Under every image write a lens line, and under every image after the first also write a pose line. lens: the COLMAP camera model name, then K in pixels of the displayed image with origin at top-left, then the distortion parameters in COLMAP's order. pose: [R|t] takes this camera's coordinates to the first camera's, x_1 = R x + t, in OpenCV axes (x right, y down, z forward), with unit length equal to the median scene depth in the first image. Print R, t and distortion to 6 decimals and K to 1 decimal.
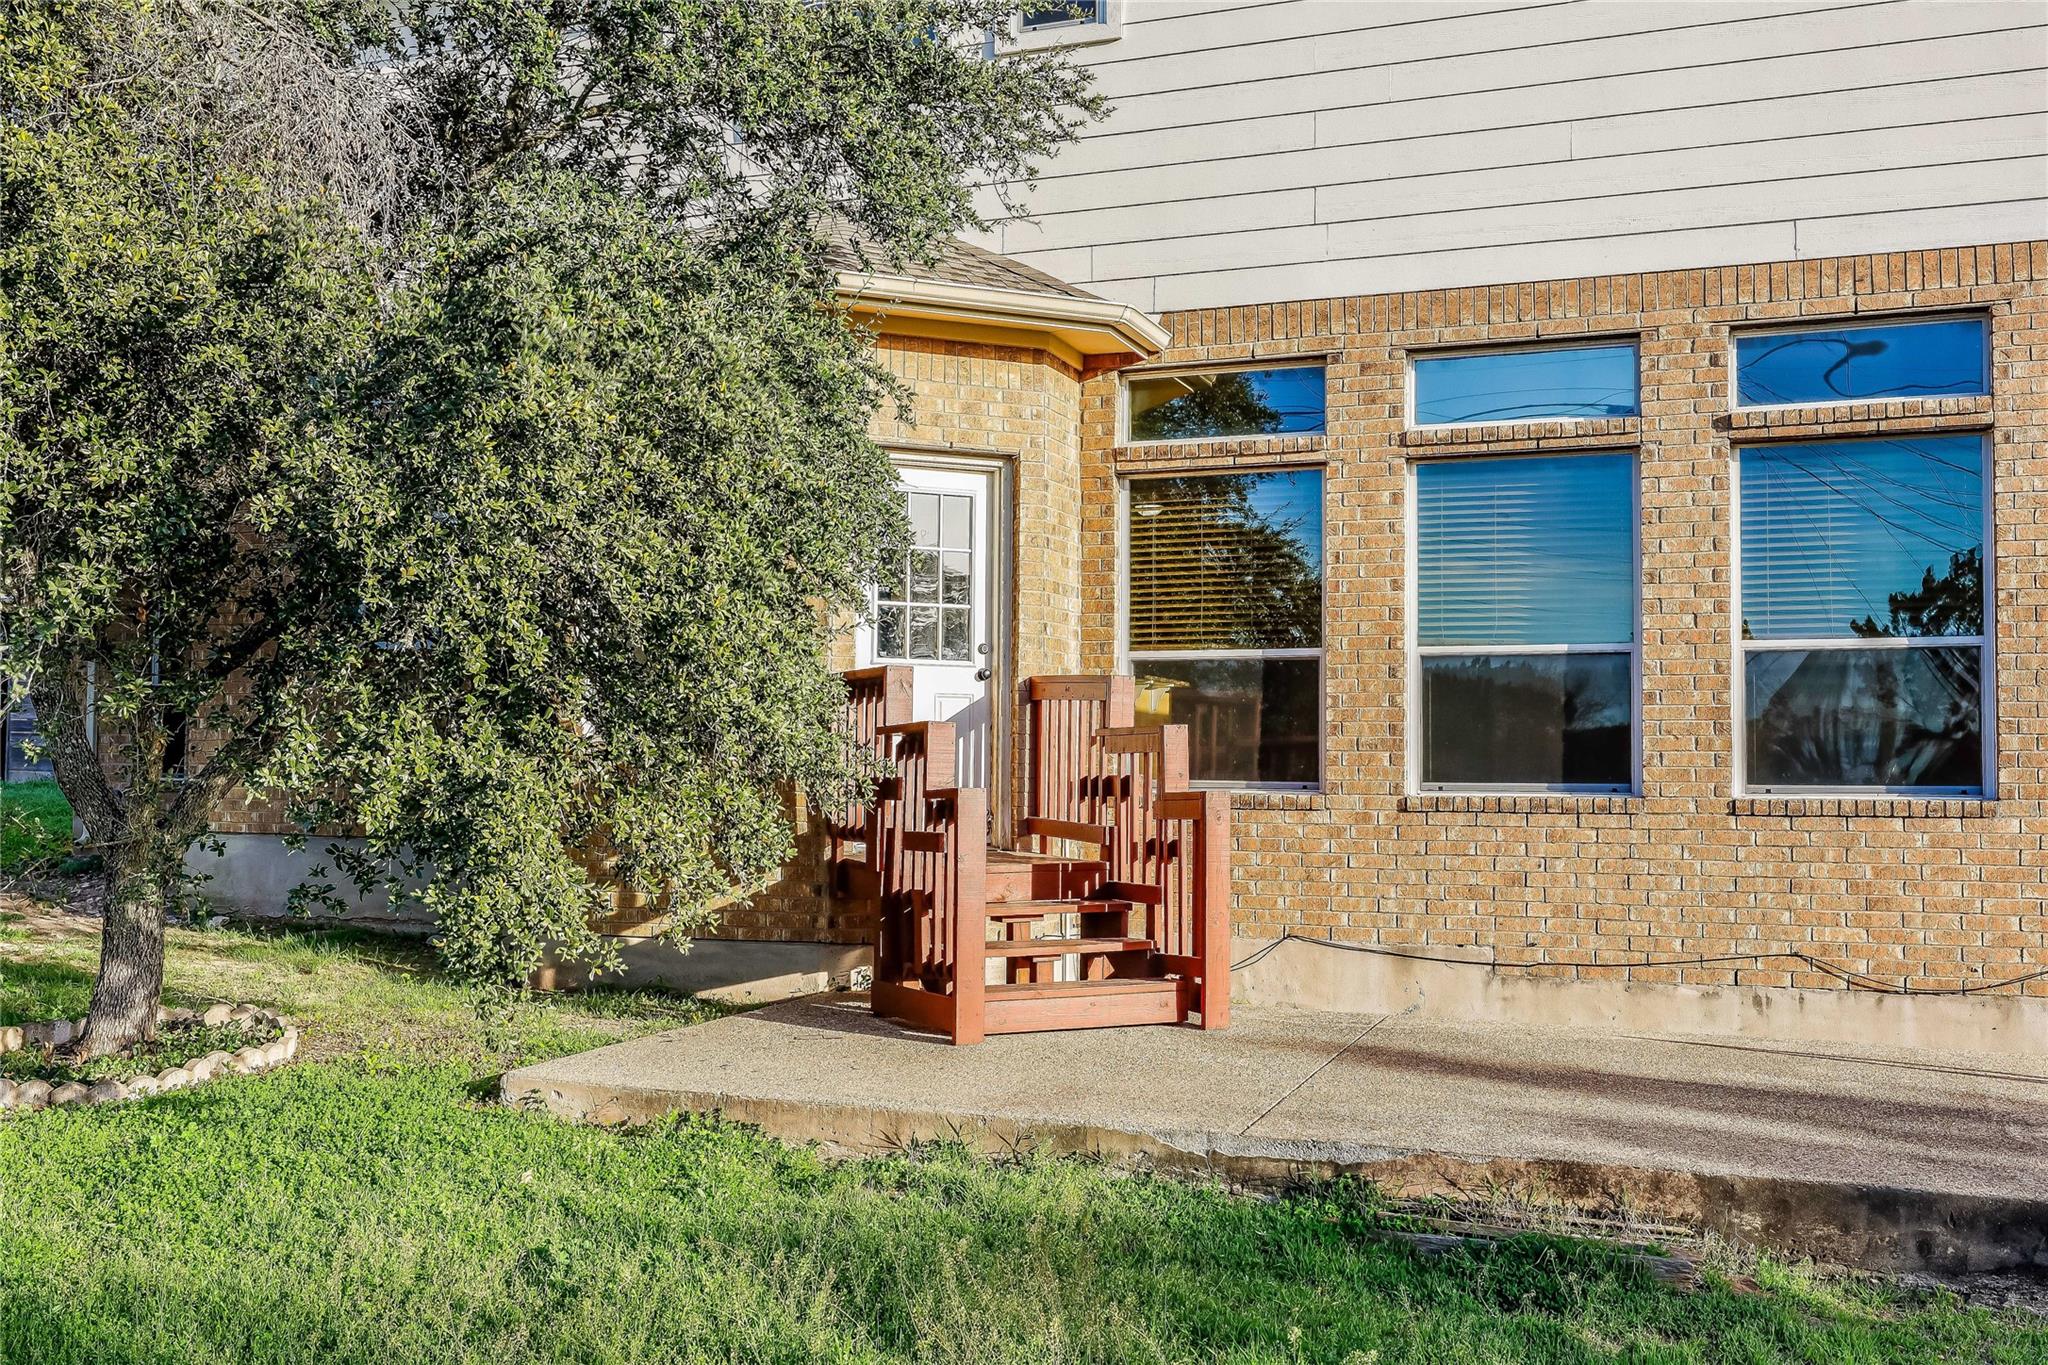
lens RADIAL K [[2056.0, 0, 1144.0], [0, 2056.0, 684.9], [0, 0, 1]] dist [-0.007613, 0.005902]
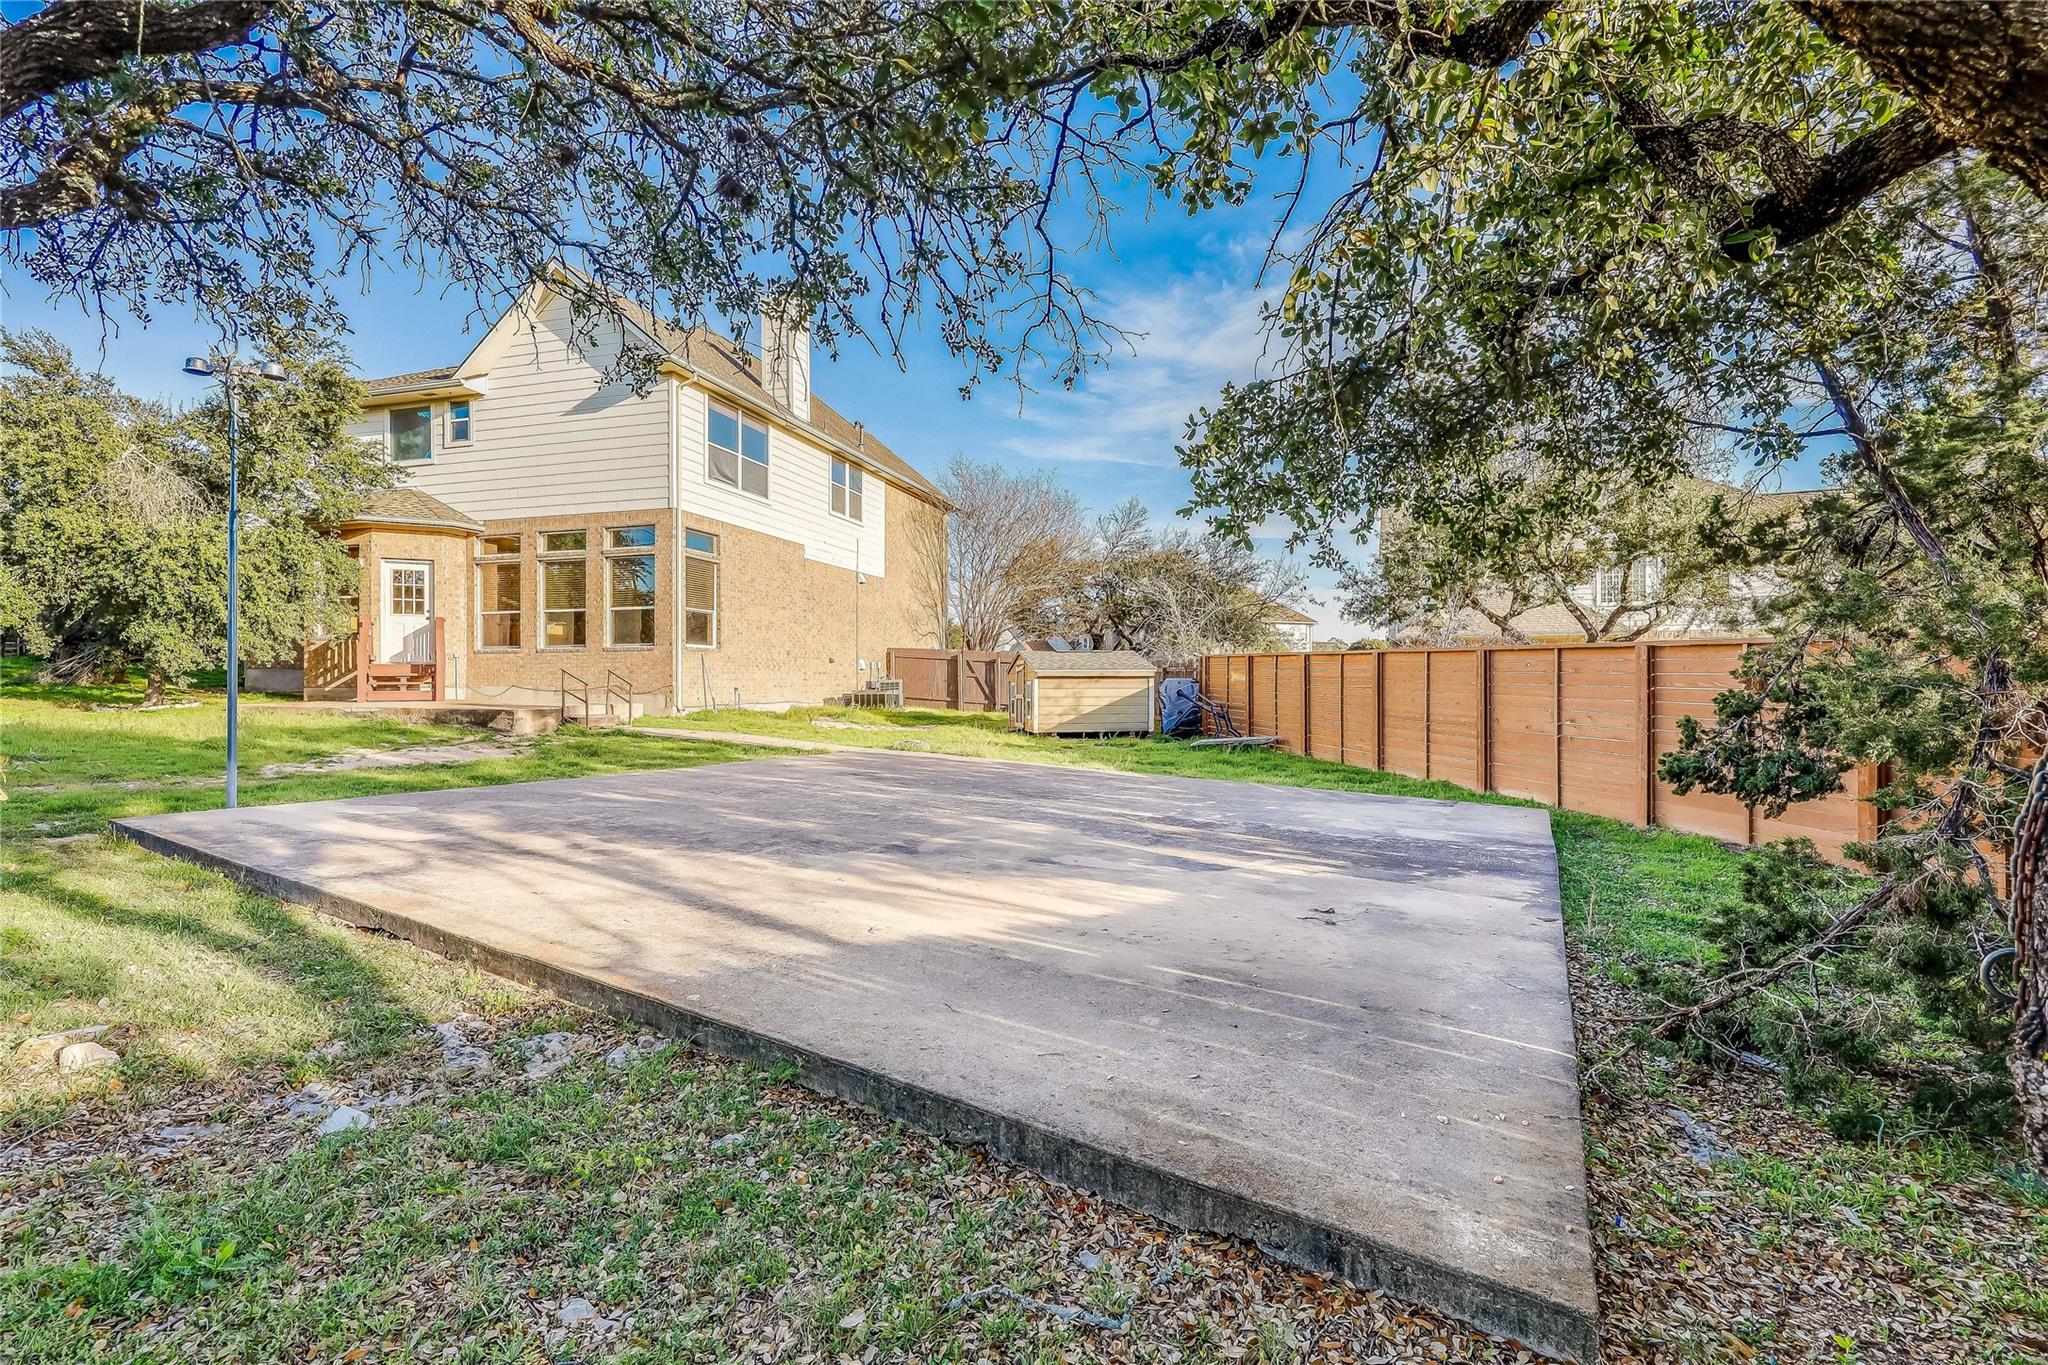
lens RADIAL K [[938.4, 0, 1019.1], [0, 938.4, 685.1], [0, 0, 1]] dist [-0.000385, 0.000046]
pose [[0.997076, -0.012322, 0.075417, 0.948160], [0.008438, 0.998632, 0.051600, 0.041256], [-0.075949, -0.050813, 0.995816, -0.878679]]
